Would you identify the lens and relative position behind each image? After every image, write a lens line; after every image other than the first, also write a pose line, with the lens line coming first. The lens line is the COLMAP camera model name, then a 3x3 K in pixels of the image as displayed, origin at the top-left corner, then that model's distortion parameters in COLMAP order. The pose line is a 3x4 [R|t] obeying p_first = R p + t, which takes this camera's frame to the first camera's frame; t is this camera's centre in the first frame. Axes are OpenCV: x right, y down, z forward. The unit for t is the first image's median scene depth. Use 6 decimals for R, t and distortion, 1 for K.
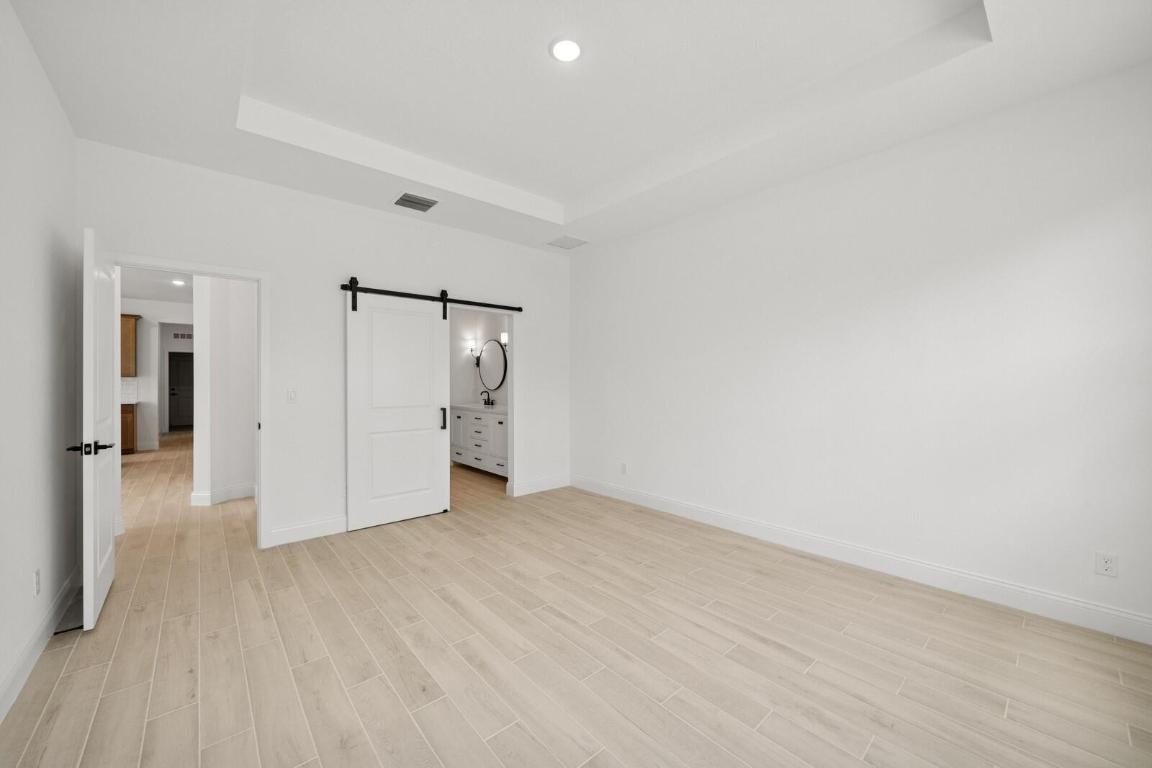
lens RADIAL K [[432.9, 0, 576.5], [0, 432.9, 383.2], [0, 0, 1]] dist [-0.005709, 0.000423]
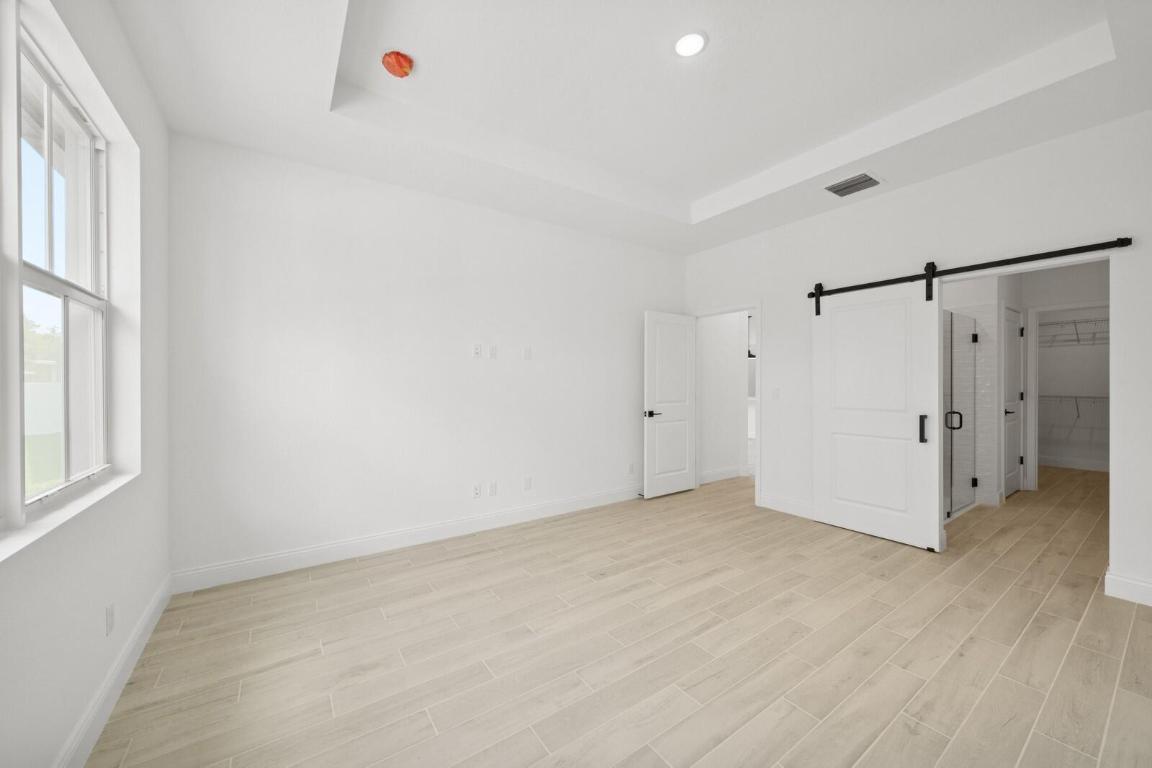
lens RADIAL K [[432.9, 0, 573.8], [0, 432.9, 385.2], [0, 0, 1]] dist [-0.005709, 0.000423]
pose [[-0.120367, 0.006606, -0.992708, 0.641459], [0.000694, 0.999978, 0.006570, -0.003027], [0.992729, 0.000102, -0.120369, 0.557682]]
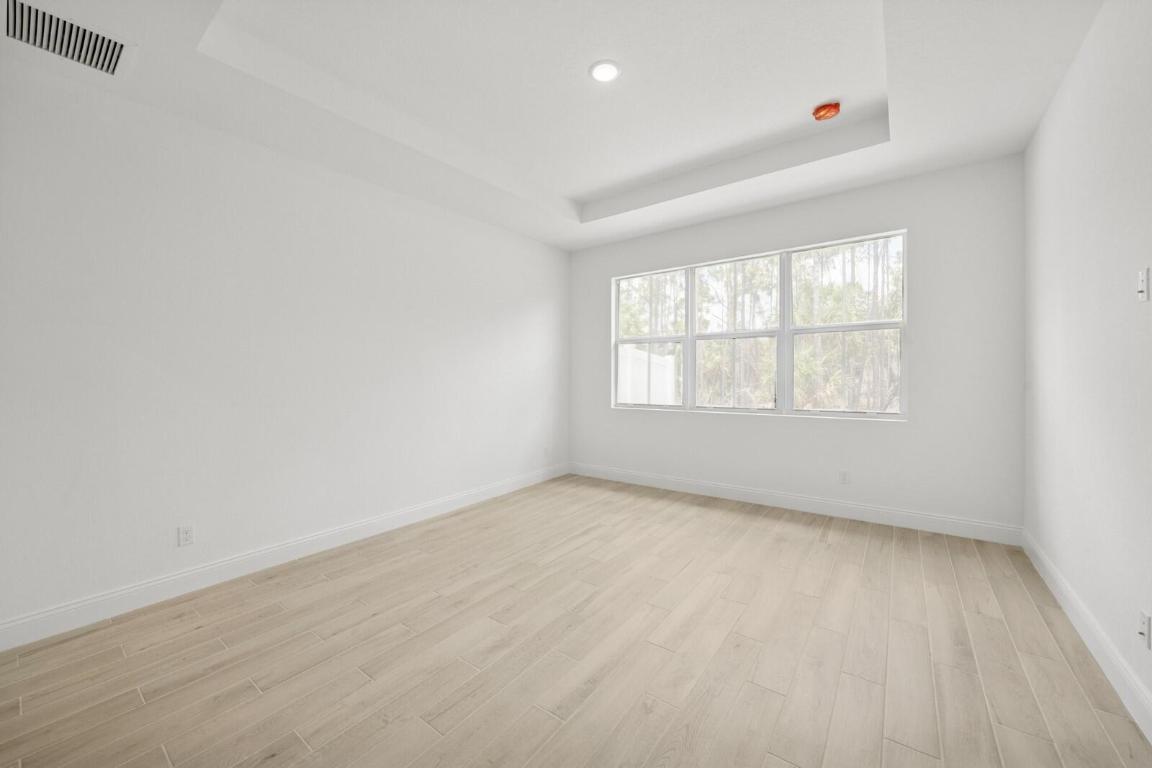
lens RADIAL K [[432.9, 0, 570.4], [0, 432.9, 377.0], [0, 0, 1]] dist [-0.005709, 0.000423]
pose [[-0.194402, -0.005597, 0.980906, -0.692877], [0.018177, 0.999791, 0.009308, 0.000266], [-0.980754, 0.019639, -0.194260, 0.831197]]
